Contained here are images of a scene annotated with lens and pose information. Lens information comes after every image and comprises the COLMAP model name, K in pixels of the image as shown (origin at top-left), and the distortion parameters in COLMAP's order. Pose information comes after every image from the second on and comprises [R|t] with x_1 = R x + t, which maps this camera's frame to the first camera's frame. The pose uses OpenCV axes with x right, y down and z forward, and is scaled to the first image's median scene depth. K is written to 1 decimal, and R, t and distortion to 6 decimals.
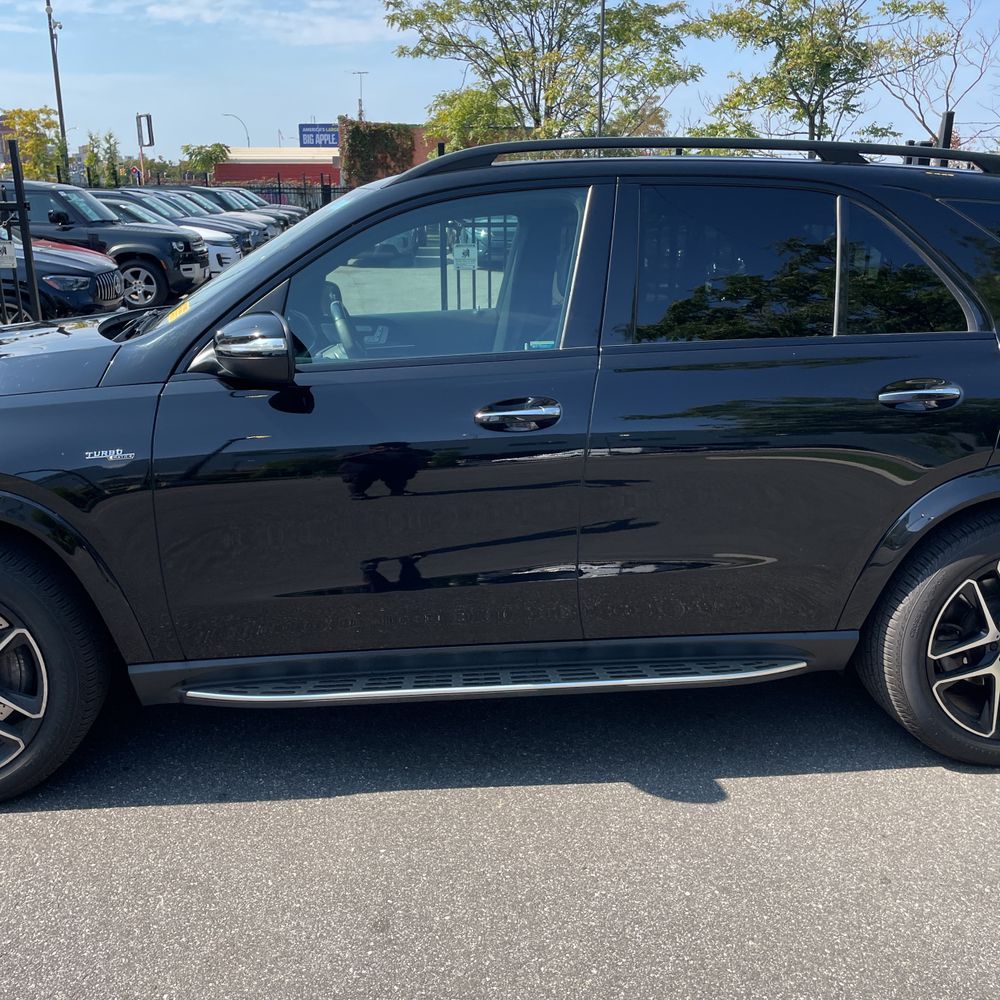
lens RADIAL K [[1013.2, 0, 512.4], [0, 1013.2, 501.9], [0, 0, 1]] dist [0.078158, -0.108716]
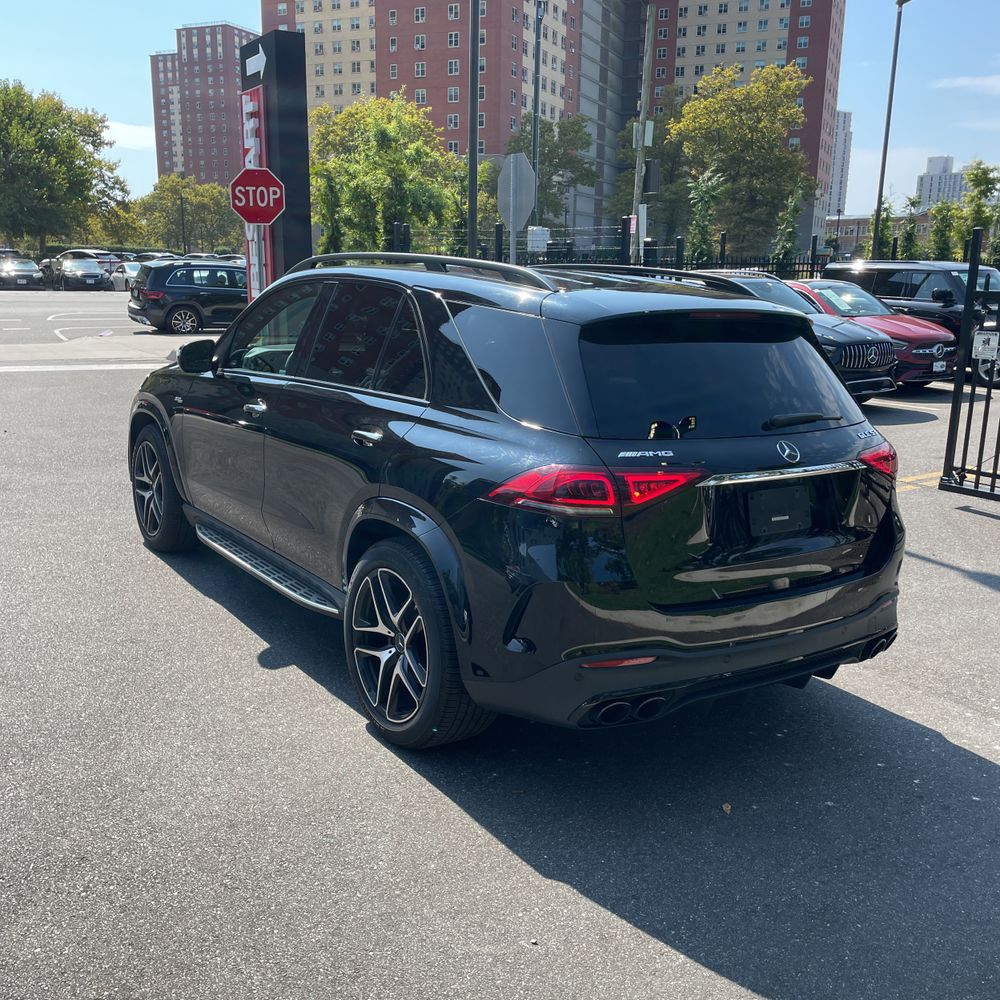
lens RADIAL K [[989.9, 0, 477.2], [0, 989.9, 497.6], [0, 0, 1]] dist [0.084519, -0.133668]
pose [[0.484615, 0.199062, -0.851776, 0.206292], [-0.255743, 0.963457, 0.079658, -0.021198], [0.836507, 0.179232, 0.517815, 0.054495]]
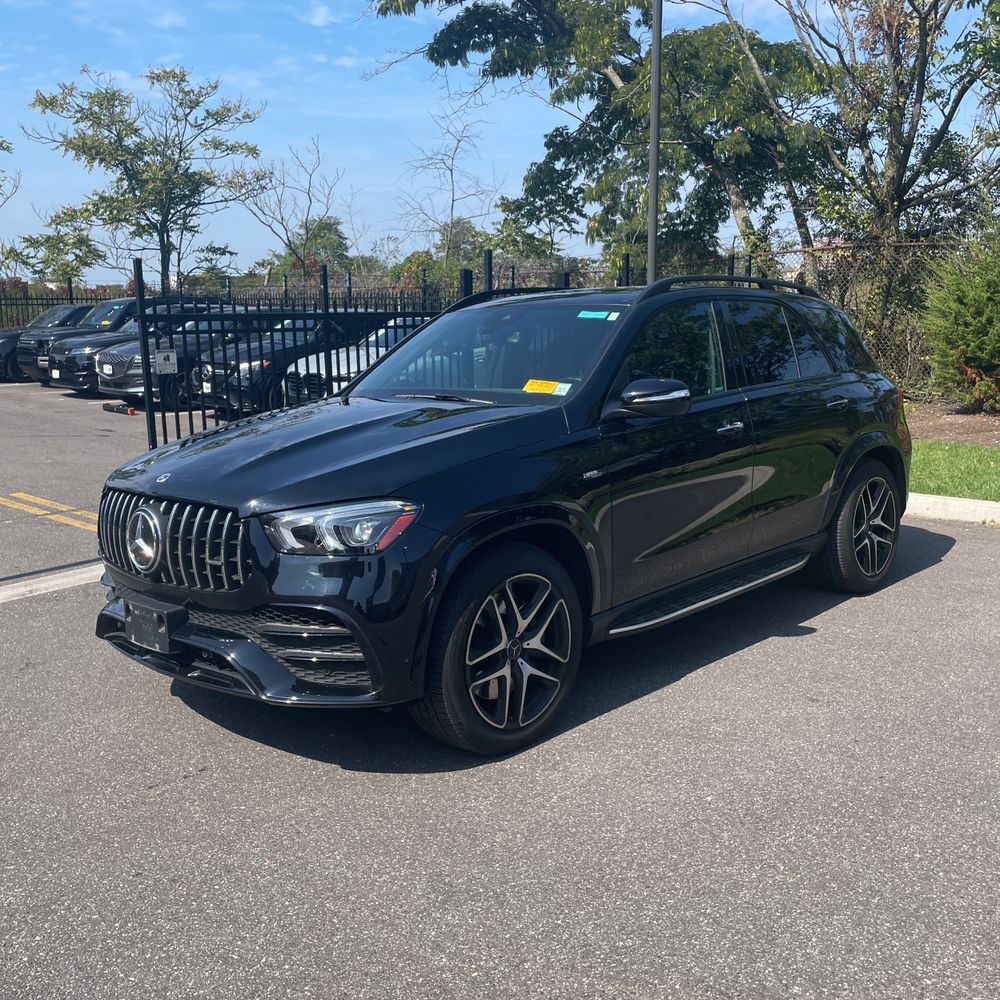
lens RADIAL K [[1005.6, 0, 517.1], [0, 1005.6, 513.2], [0, 0, 1]] dist [0.108954, -0.136270]
pose [[0.744236, -0.137712, 0.653566, -0.171538], [0.196098, 0.980442, -0.016716, 0.001805], [-0.638481, 0.140604, 0.756685, -0.007421]]
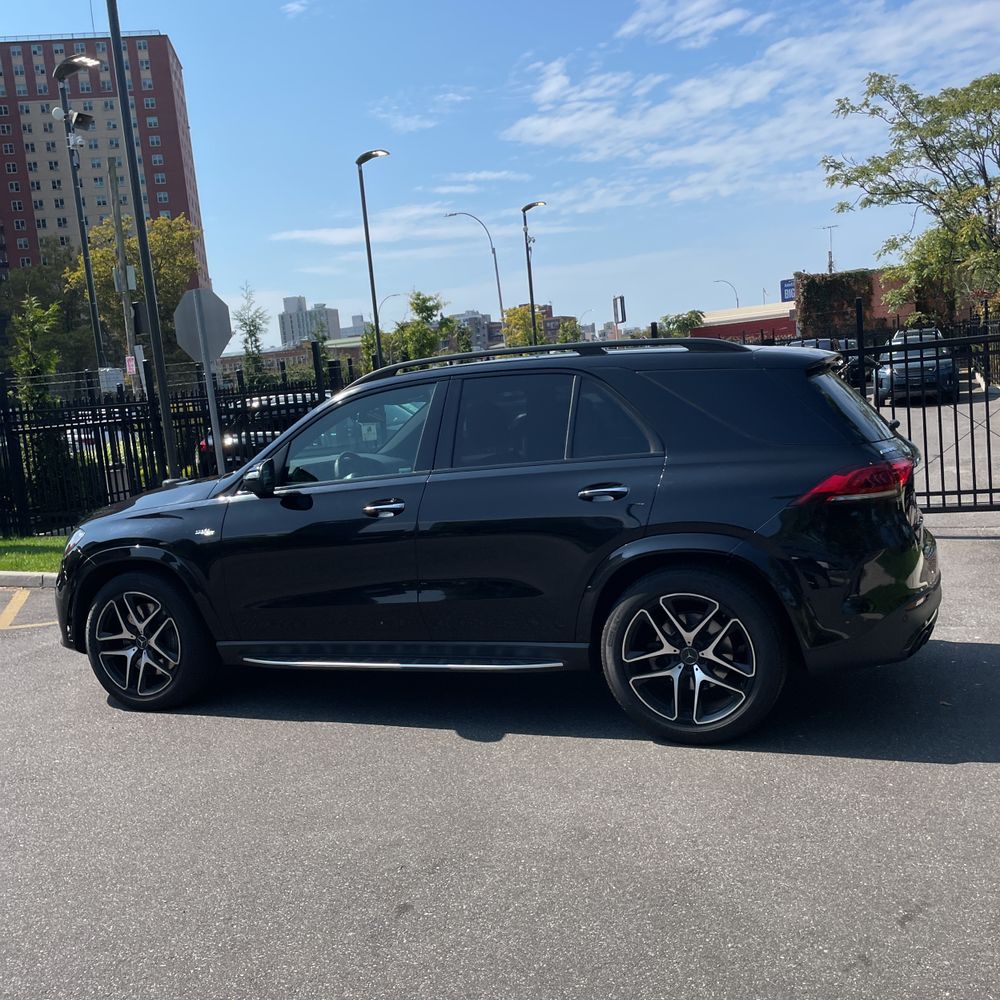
lens RADIAL K [[989.9, 0, 477.2], [0, 989.9, 497.6], [0, 0, 1]] dist [0.084519, -0.133668]
pose [[0.880278, -0.030497, -0.473478, 0.120800], [-0.039130, 0.989866, -0.136507, 0.015820], [0.472843, 0.138691, 0.870164, -0.057561]]
